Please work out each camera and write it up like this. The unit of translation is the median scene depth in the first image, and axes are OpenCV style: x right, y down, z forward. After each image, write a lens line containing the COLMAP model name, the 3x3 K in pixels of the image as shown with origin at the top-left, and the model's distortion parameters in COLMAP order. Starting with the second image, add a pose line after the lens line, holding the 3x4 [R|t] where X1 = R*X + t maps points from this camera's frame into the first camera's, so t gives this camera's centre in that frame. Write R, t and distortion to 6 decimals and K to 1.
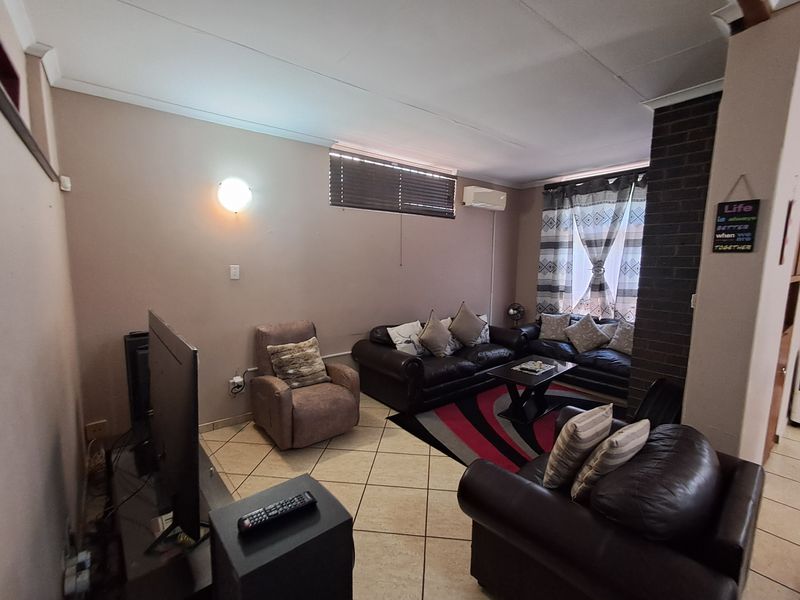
lens RADIAL K [[365.9, 0, 396.7], [0, 365.9, 302.7], [0, 0, 1]] dist [0.001194, 0.000282]
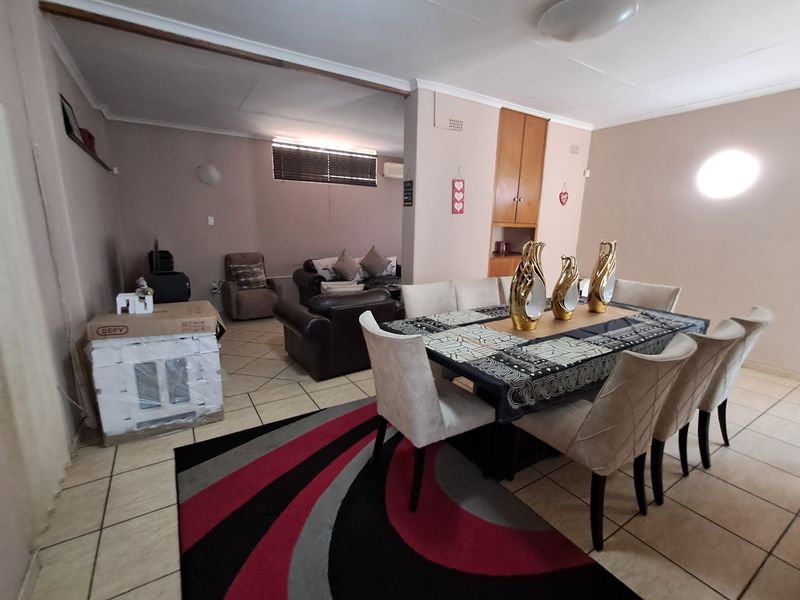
lens RADIAL K [[365.9, 0, 396.7], [0, 365.9, 302.7], [0, 0, 1]] dist [0.001194, 0.000282]
pose [[0.995190, 0.024421, -0.094868, 0.475245], [-0.015770, 0.995736, 0.090893, 0.101657], [0.096683, -0.088960, 0.991332, -0.512404]]
